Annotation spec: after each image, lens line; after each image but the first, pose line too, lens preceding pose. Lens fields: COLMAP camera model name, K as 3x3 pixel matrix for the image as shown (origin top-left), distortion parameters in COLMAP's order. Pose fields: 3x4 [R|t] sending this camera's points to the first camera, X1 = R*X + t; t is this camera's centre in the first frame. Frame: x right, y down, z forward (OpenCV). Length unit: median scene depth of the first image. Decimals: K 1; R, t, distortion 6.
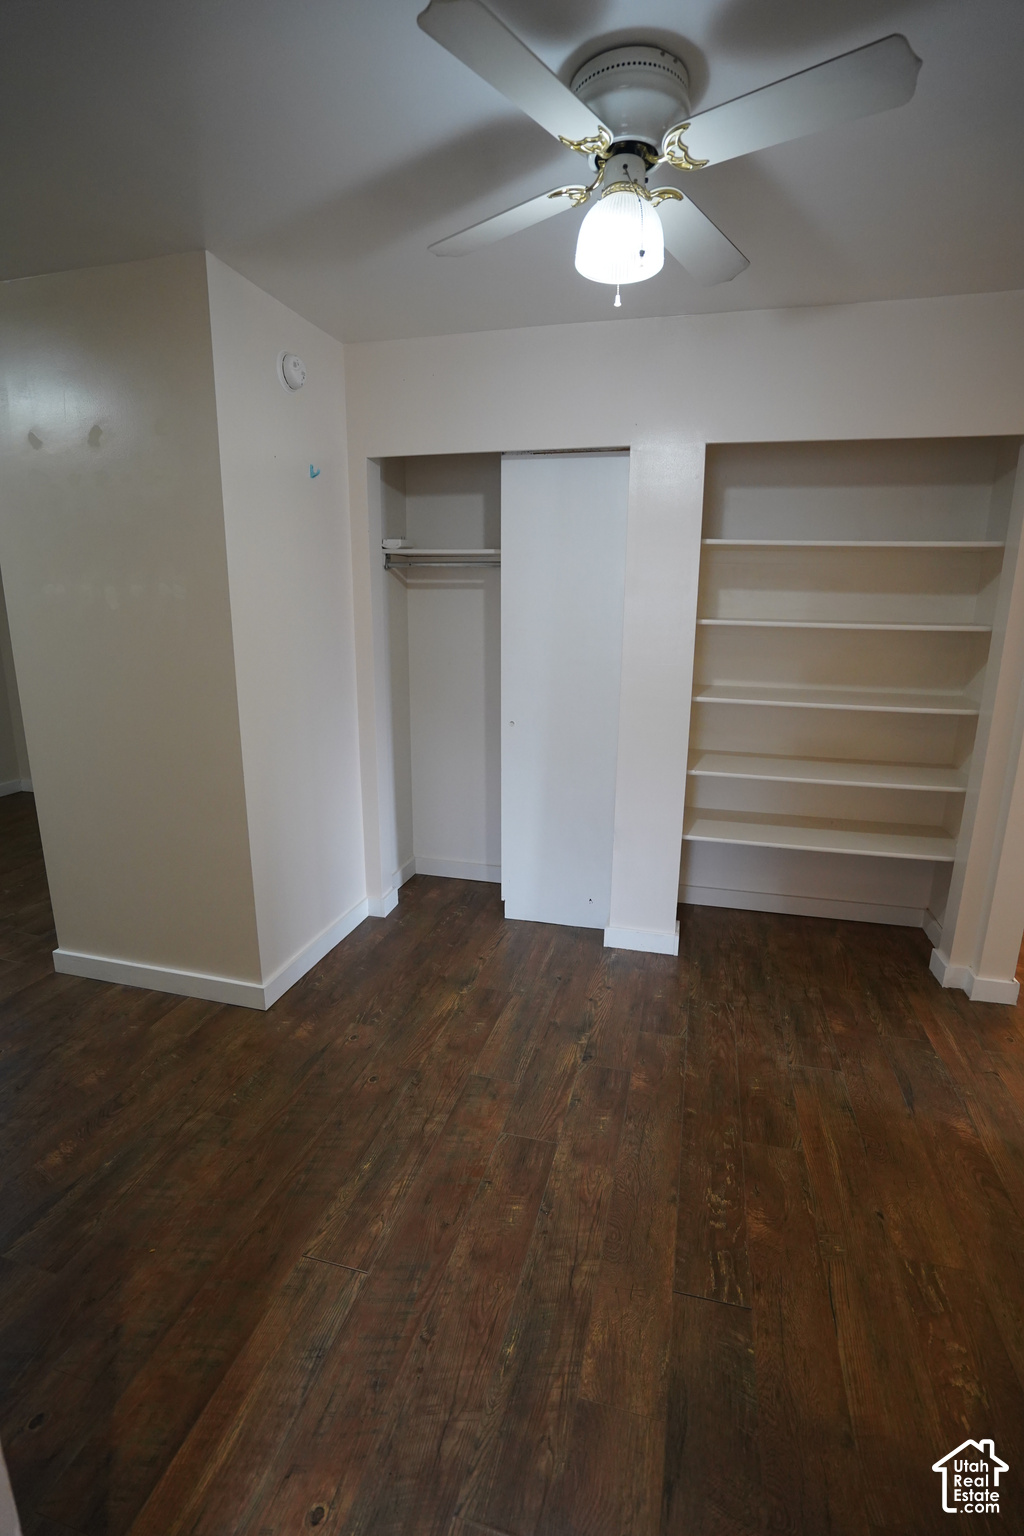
lens RADIAL K [[709.8, 0, 514.2], [0, 709.8, 776.3], [0, 0, 1]] dist [-0.060899, 0.030029]
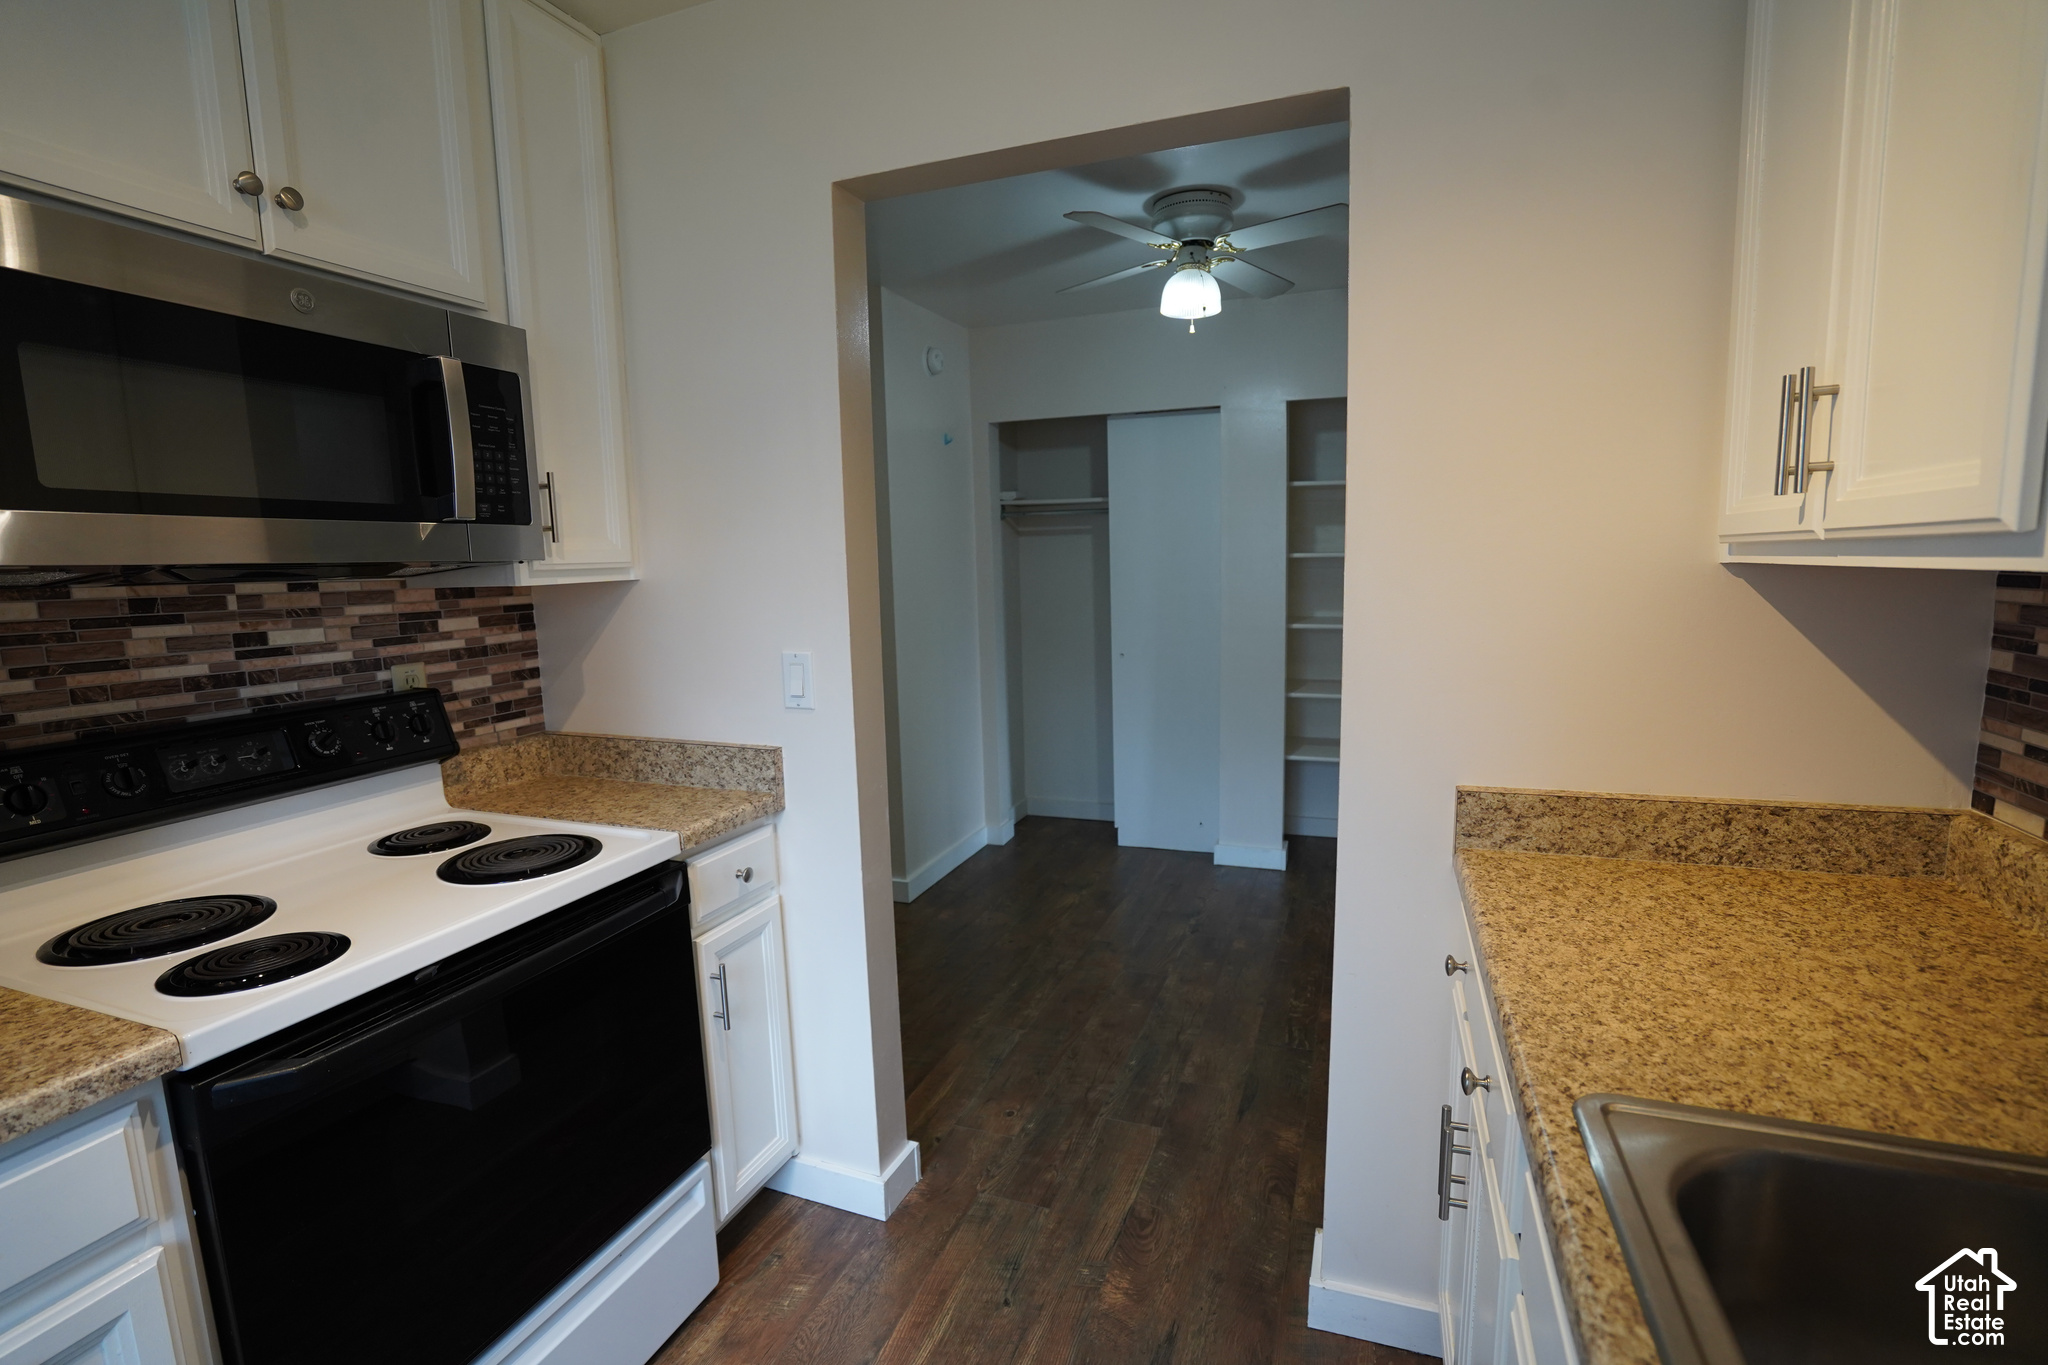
lens RADIAL K [[947.4, 0, 1018.0], [0, 947.4, 694.1], [0, 0, 1]] dist [-0.058446, 0.029884]
pose [[0.994233, -0.020063, -0.105349, -0.012706], [0.009796, 0.995227, -0.097091, 0.162616], [0.106794, 0.095499, 0.989684, -0.577285]]
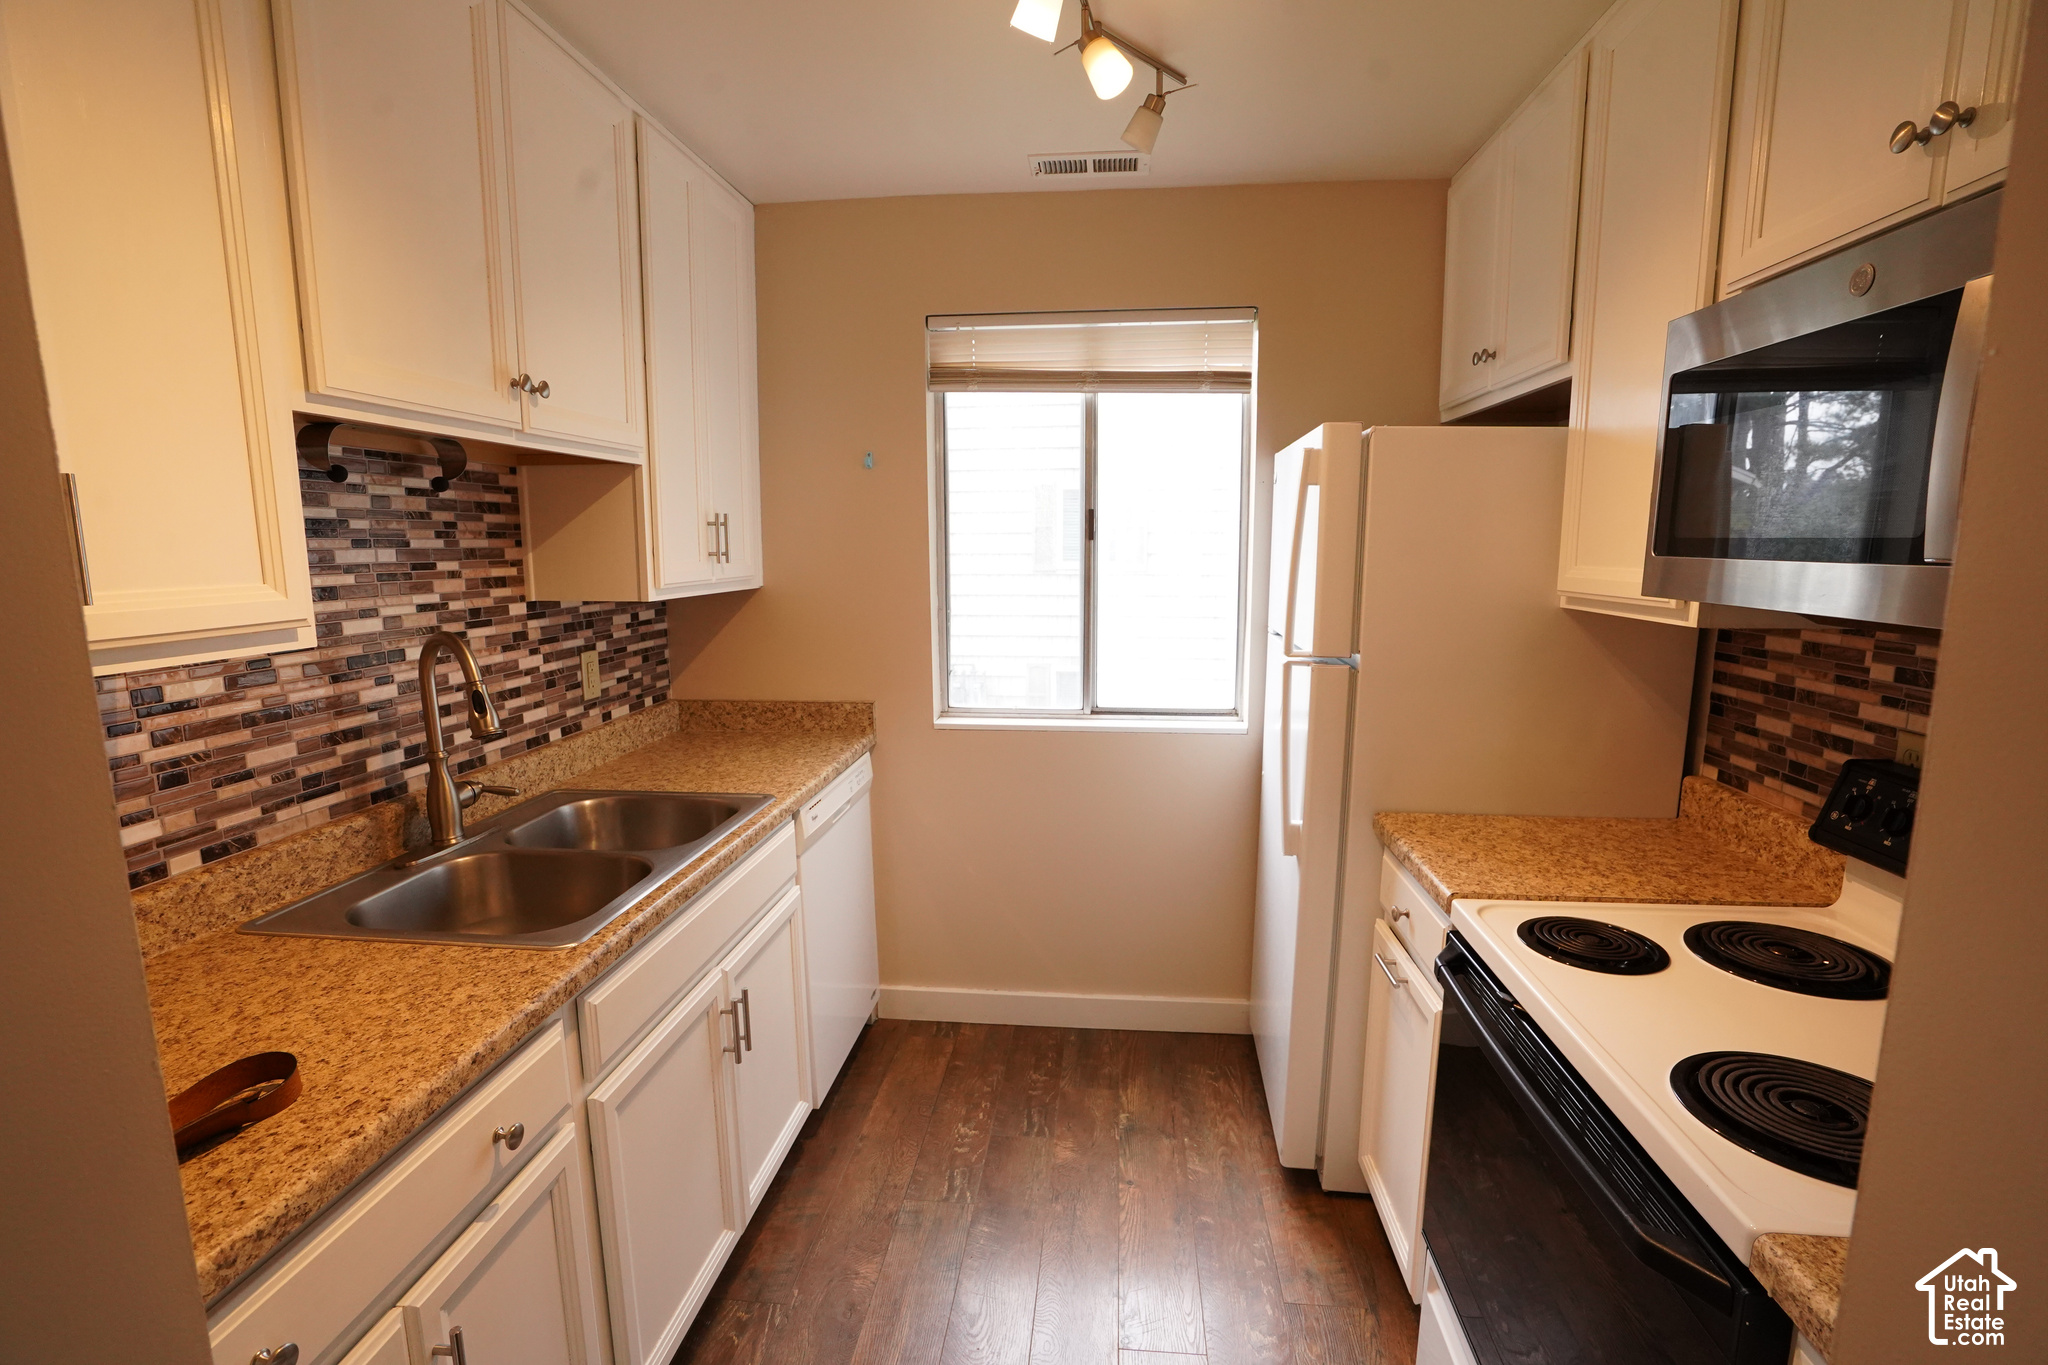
lens RADIAL K [[946.4, 0, 1022.0], [0, 946.4, 693.1], [0, 0, 1]] dist [-0.060899, 0.030029]
pose [[-0.988182, 0.018660, -0.152146, -0.037317], [-0.042106, 0.921339, 0.386474, -0.100496], [0.147390, 0.388313, -0.909664, 0.302546]]
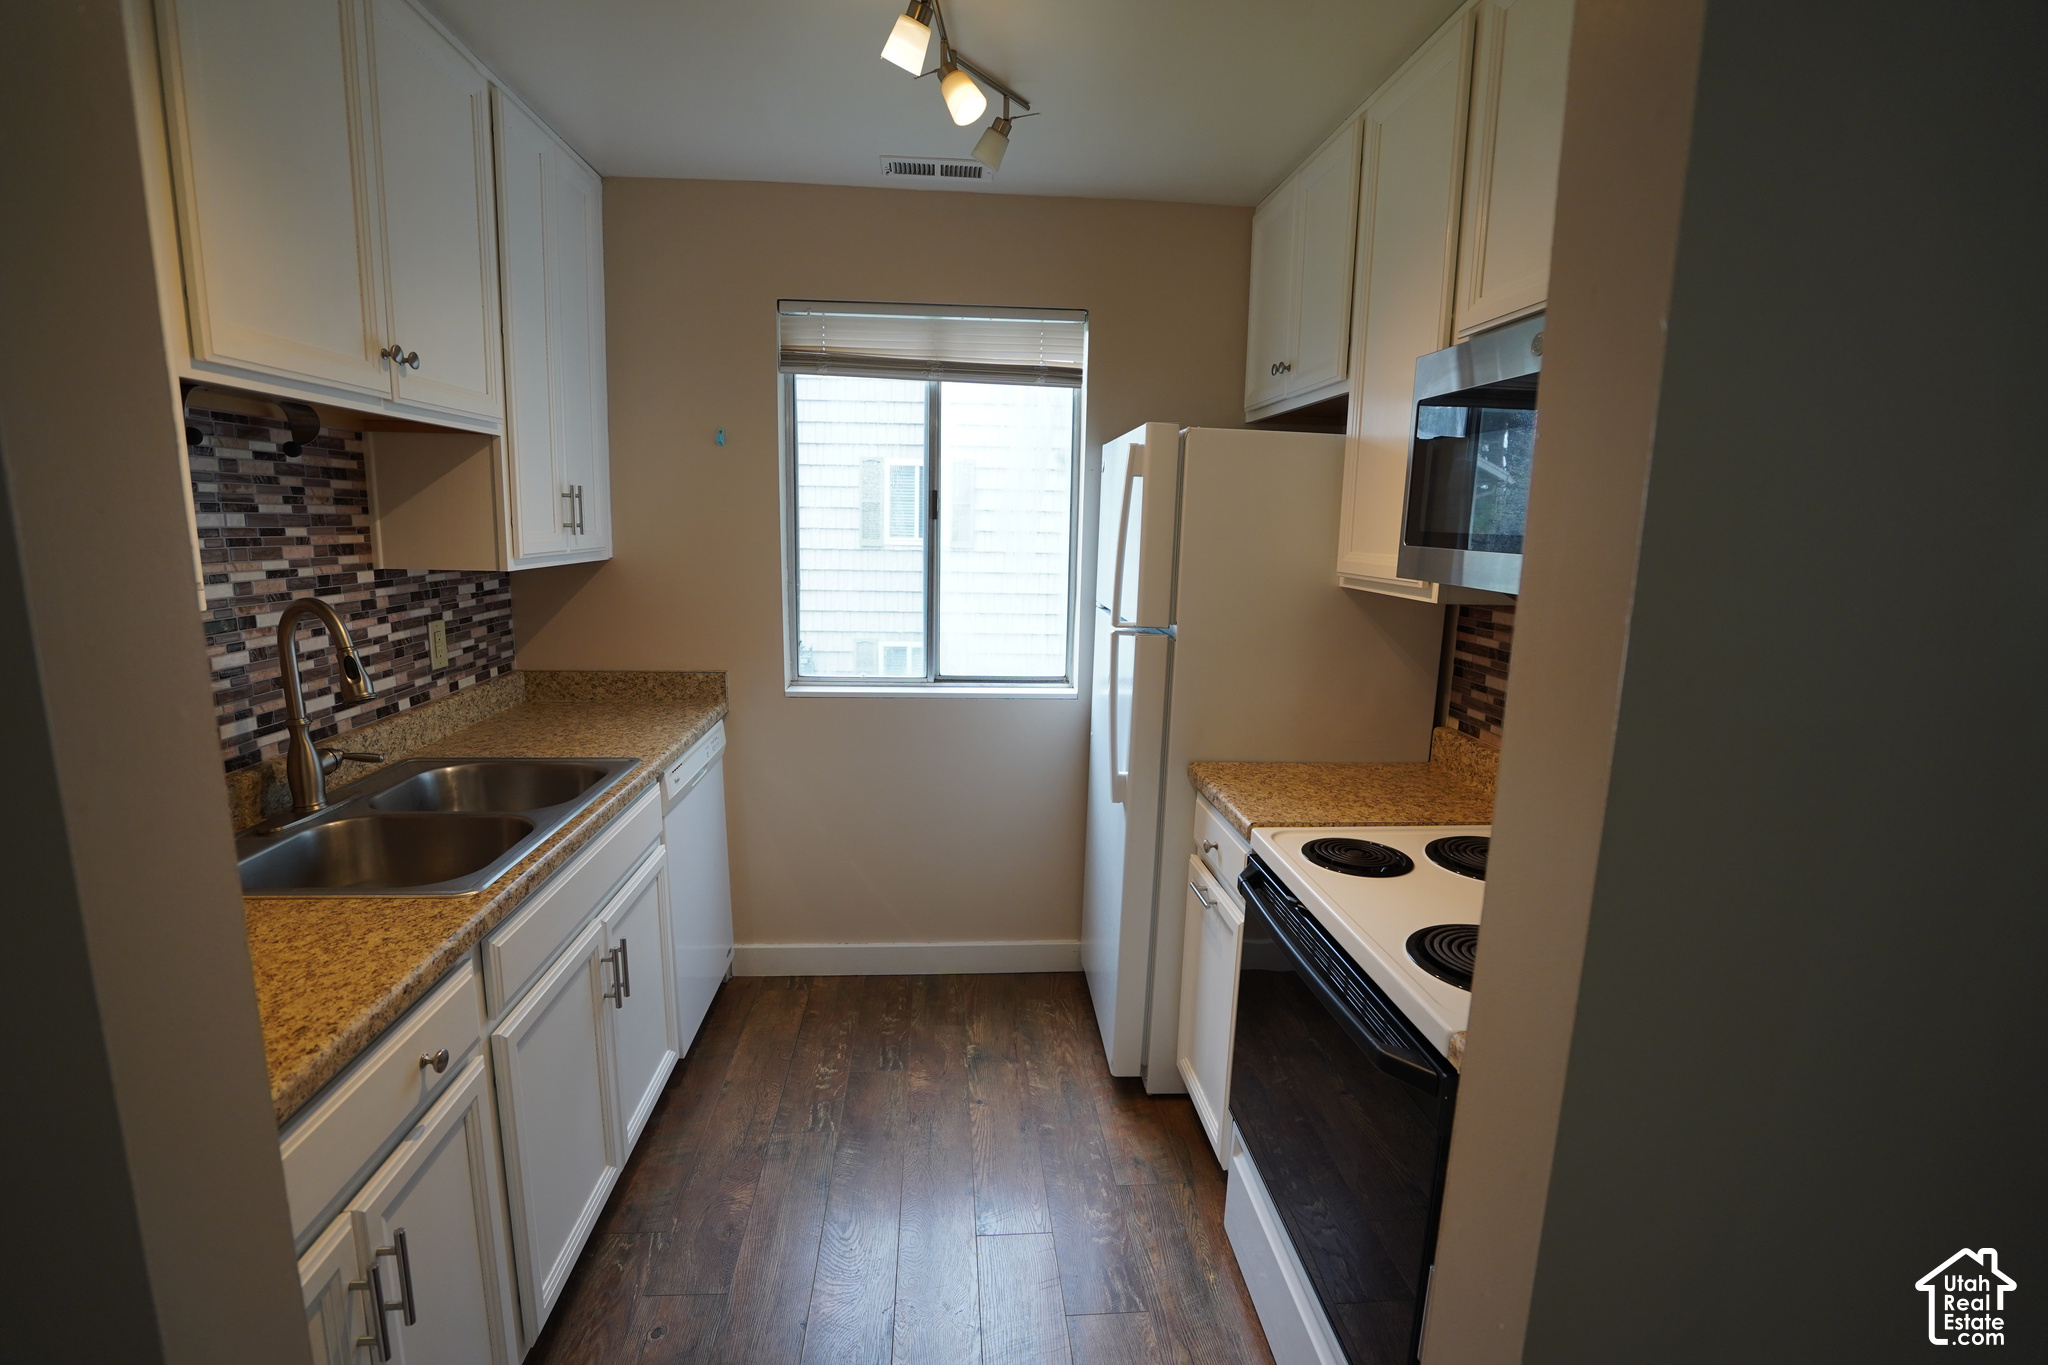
lens RADIAL K [[947.4, 0, 1018.0], [0, 947.4, 694.1], [0, 0, 1]] dist [-0.058446, 0.029884]
pose [[-0.944189, 0.030405, -0.327998, 0.011594], [-0.108290, 0.911737, 0.396243, -0.124281], [0.311096, 0.409647, -0.857560, 0.382979]]
